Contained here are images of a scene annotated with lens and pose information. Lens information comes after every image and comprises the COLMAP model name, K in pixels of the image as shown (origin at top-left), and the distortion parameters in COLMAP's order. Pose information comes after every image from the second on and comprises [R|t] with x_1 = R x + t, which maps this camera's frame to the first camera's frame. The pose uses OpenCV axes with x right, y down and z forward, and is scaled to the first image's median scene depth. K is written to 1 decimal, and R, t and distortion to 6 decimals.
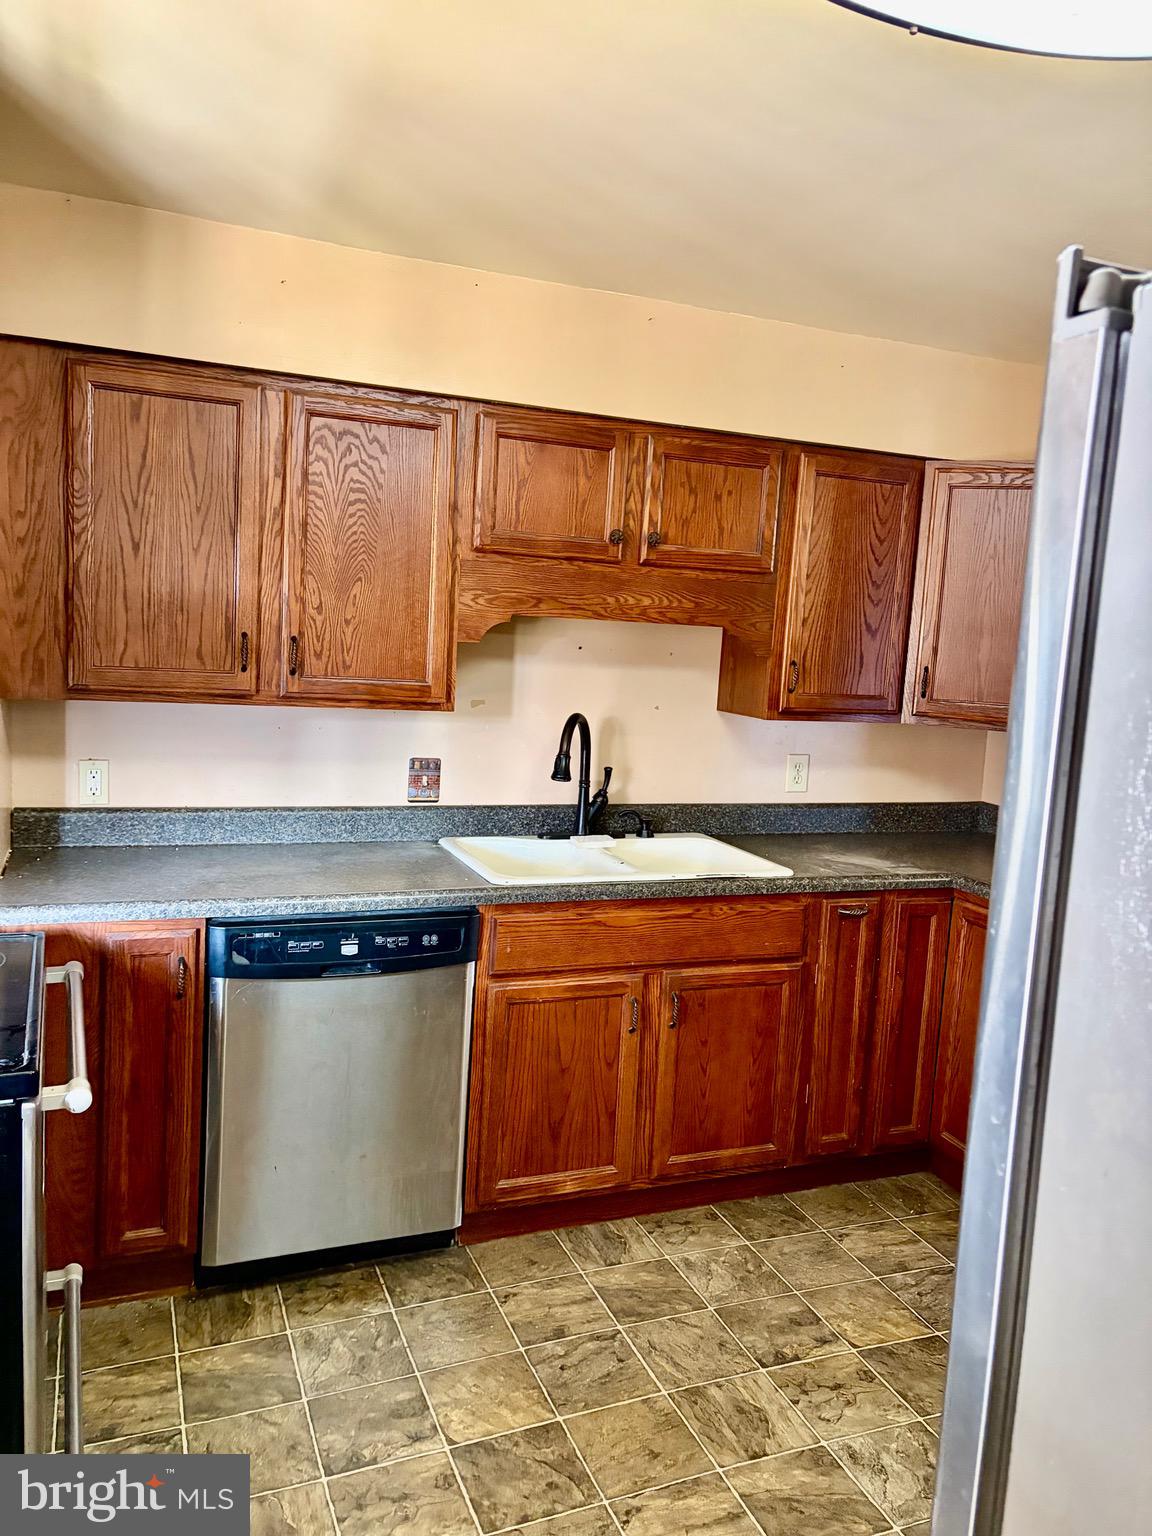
lens RADIAL K [[1176.0, 0, 576.0], [0, 1176.0, 768.0], [0, 0, 1]] dist [0.101470, -0.130612]
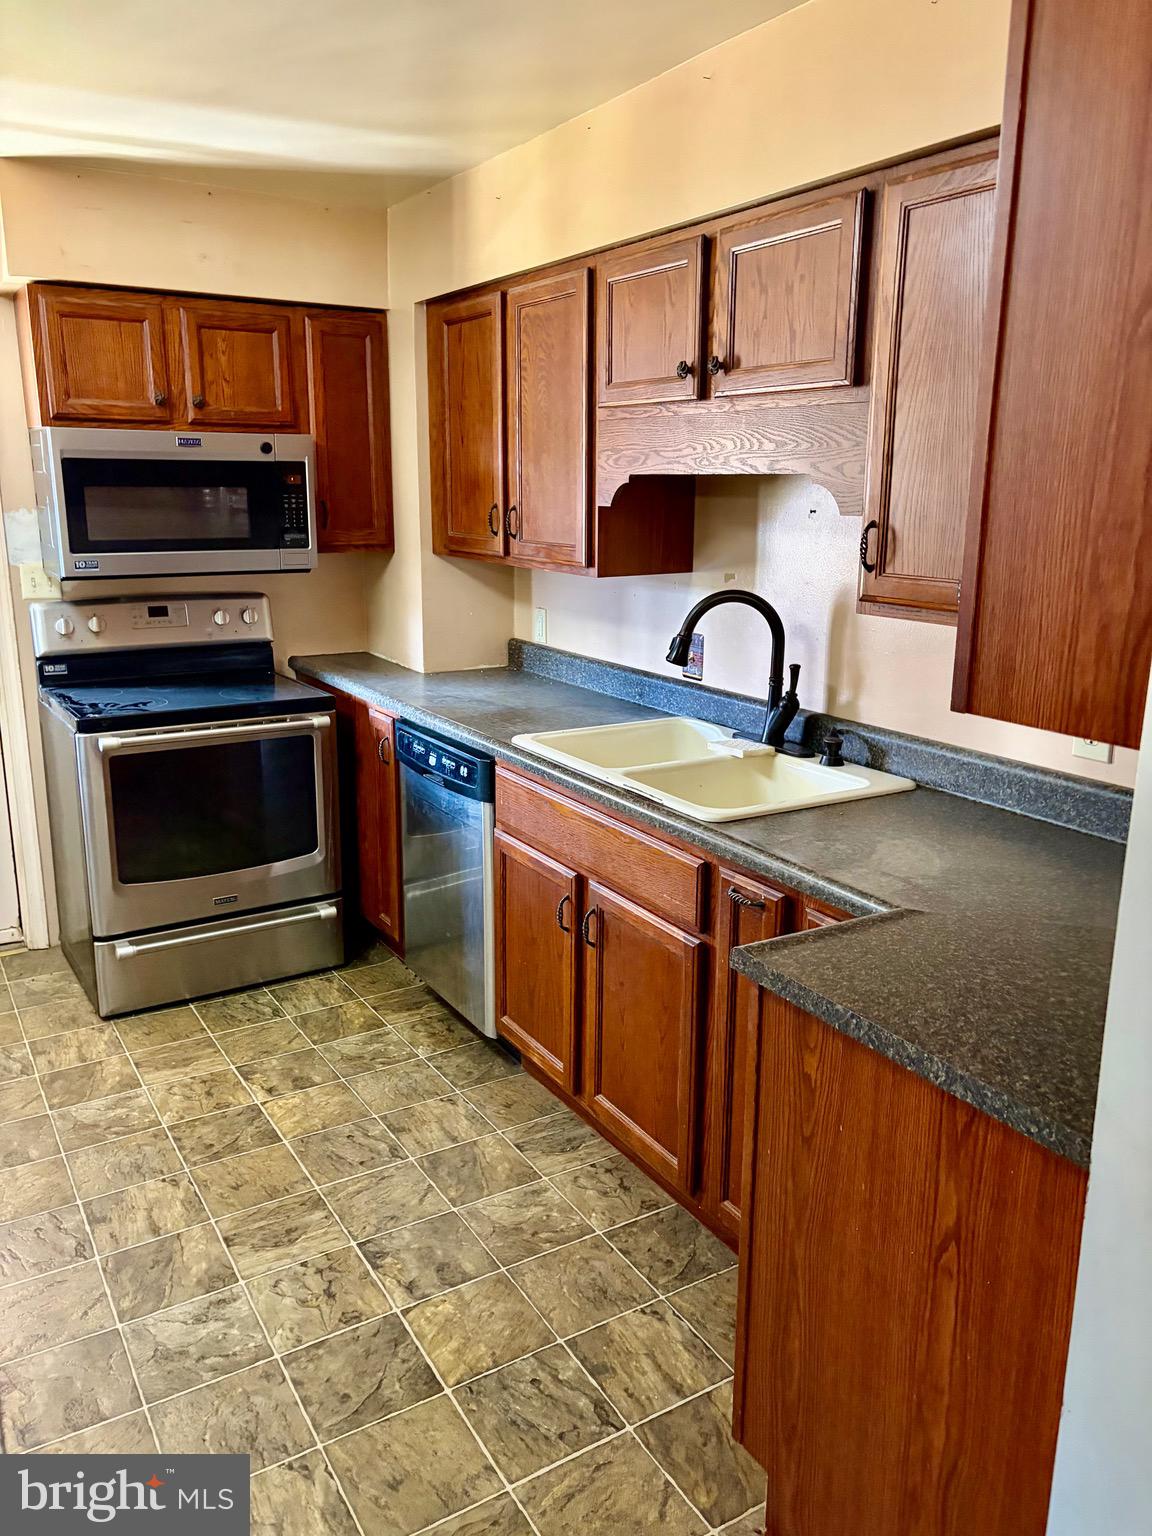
lens RADIAL K [[1156.0, 0, 571.7], [0, 1156.0, 760.0], [0, 0, 1]] dist [0.042426, -0.037039]
pose [[0.154509, 0.172574, -0.972803, 0.931910], [-0.126906, 0.979937, 0.153683, -0.046190], [0.979807, 0.099710, 0.173310, 0.871305]]
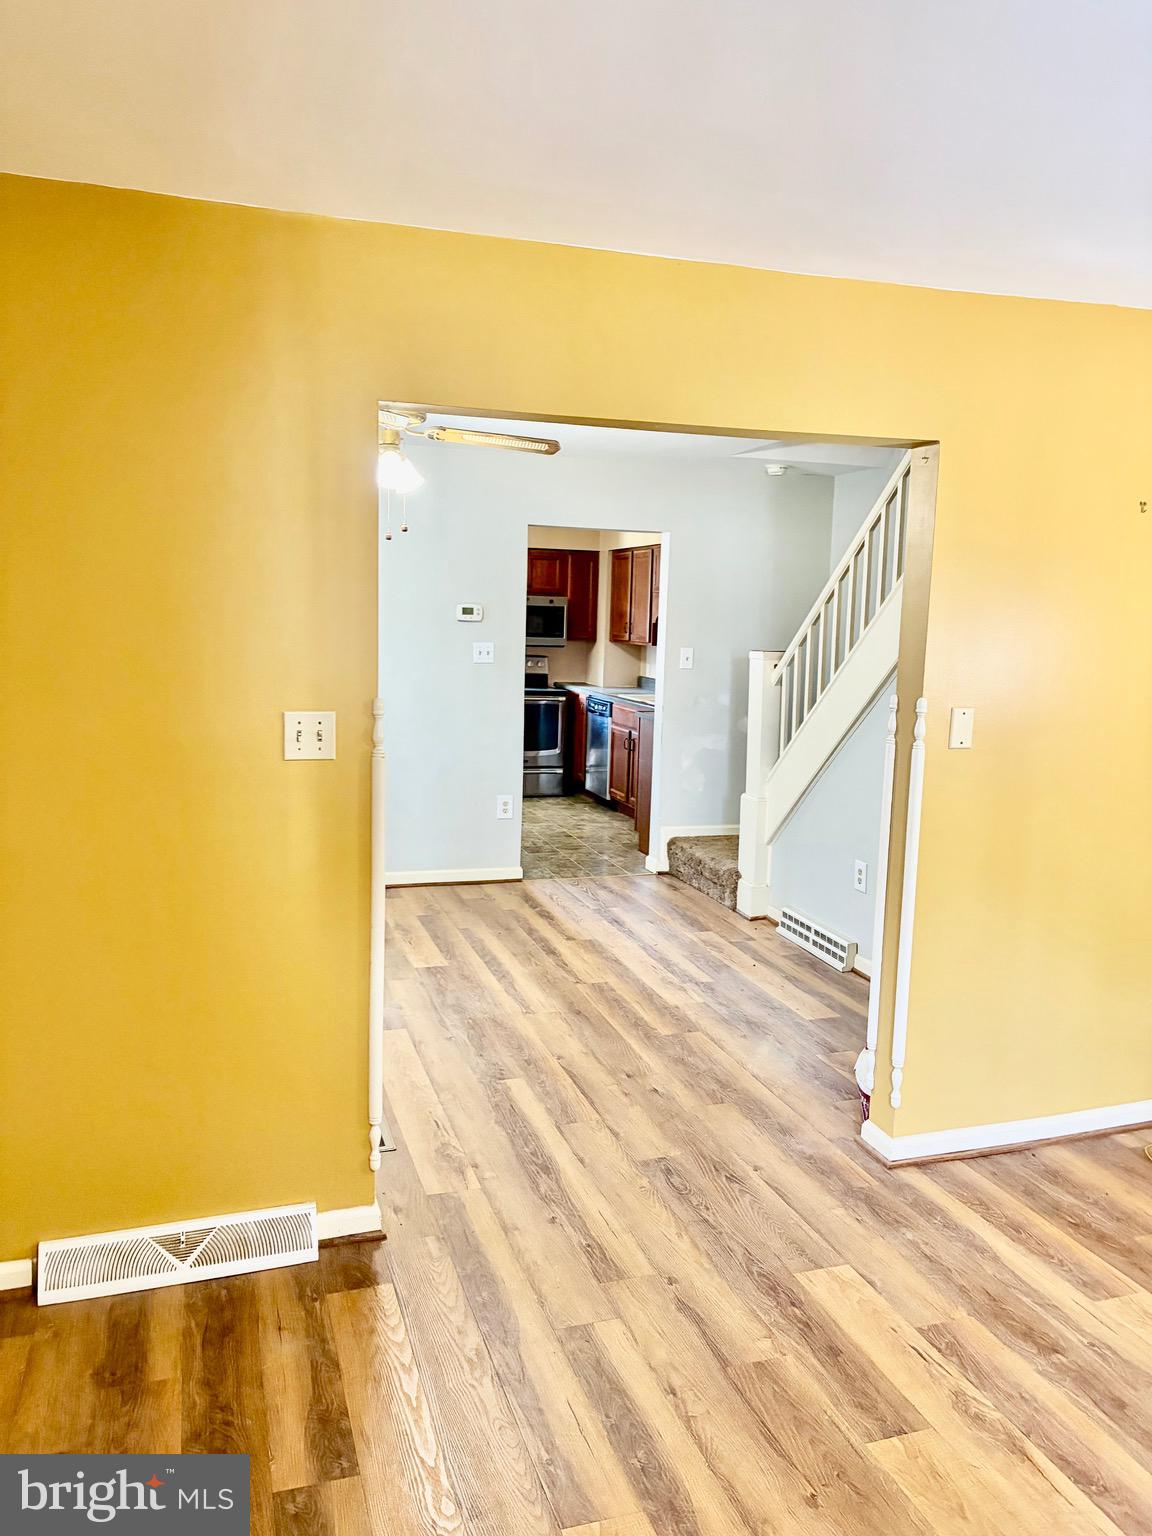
lens RADIAL K [[1150.3, 0, 573.6], [0, 1150.3, 747.7], [0, 0, 1]] dist [0.114107, -0.001543]
pose [[-0.083997, 0.052034, -0.995107, 3.101256], [-0.164583, 0.984196, 0.065356, 0.053920], [0.982780, 0.169267, -0.074105, 1.133396]]
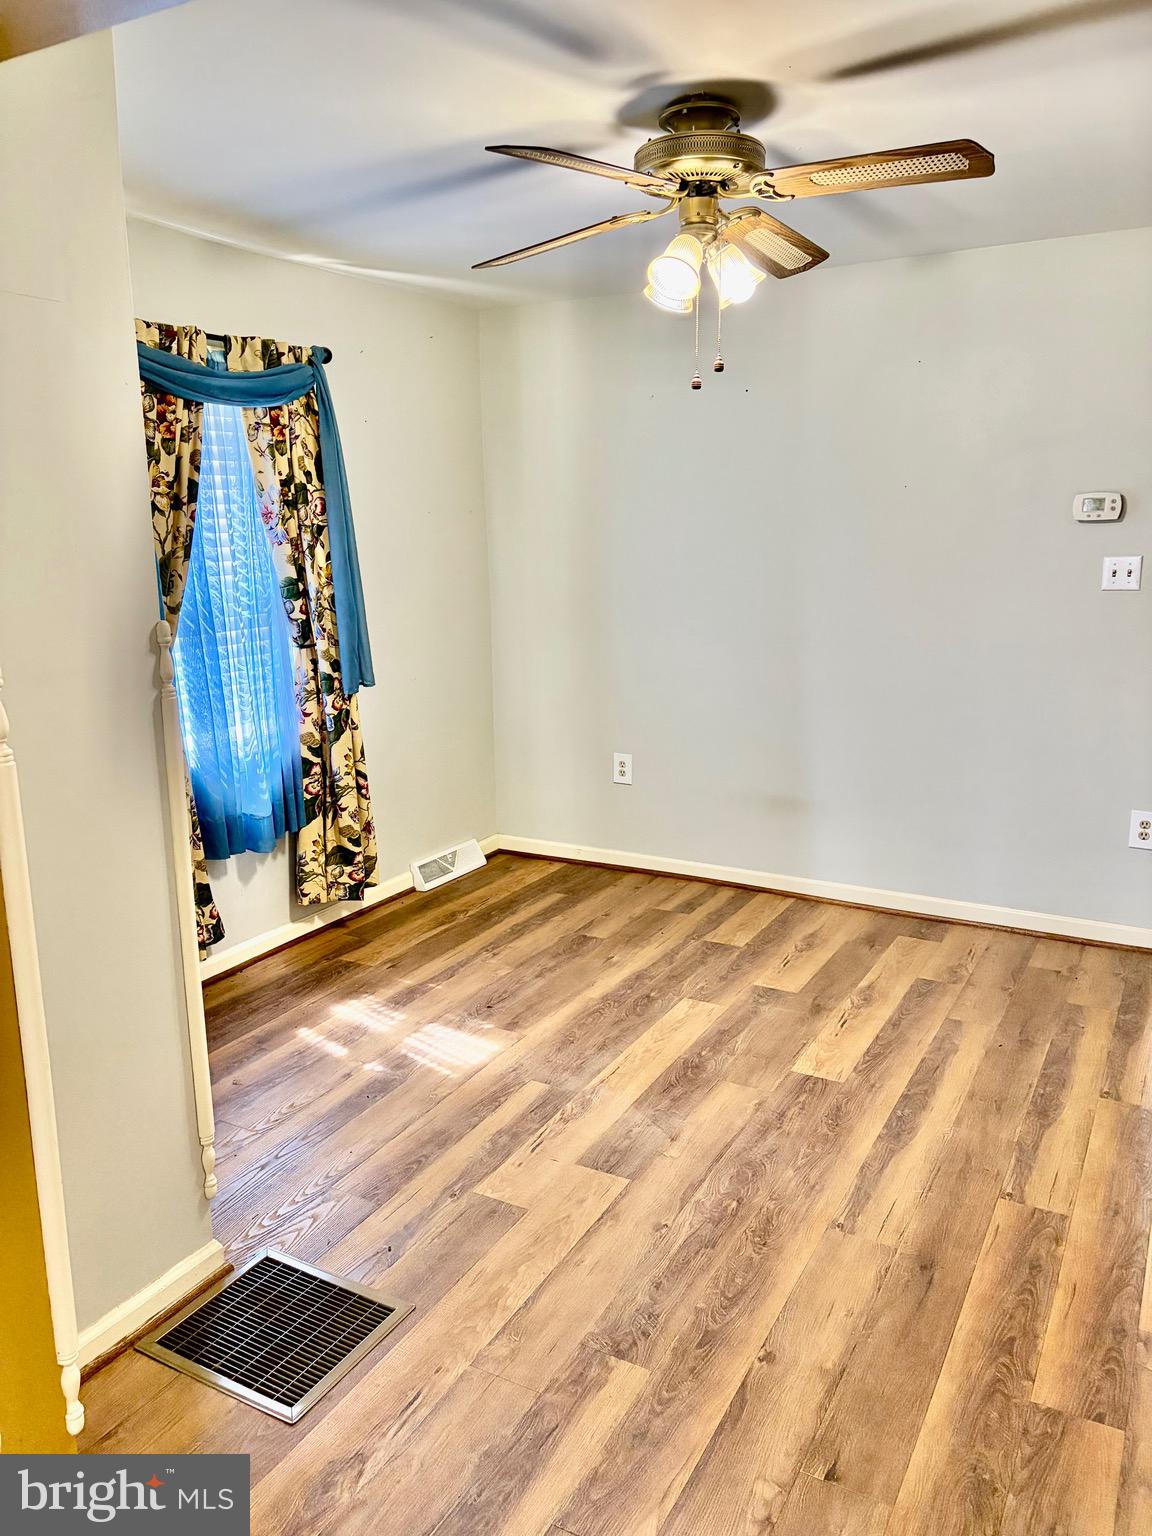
lens RADIAL K [[1156.0, 0, 571.7], [0, 1156.0, 760.0], [0, 0, 1]] dist [0.042426, -0.037039]
pose [[-0.784705, 0.072217, -0.615648, 2.223501], [-0.118893, 0.957215, 0.263825, -0.028679], [0.608360, 0.280221, -0.742546, 1.454786]]
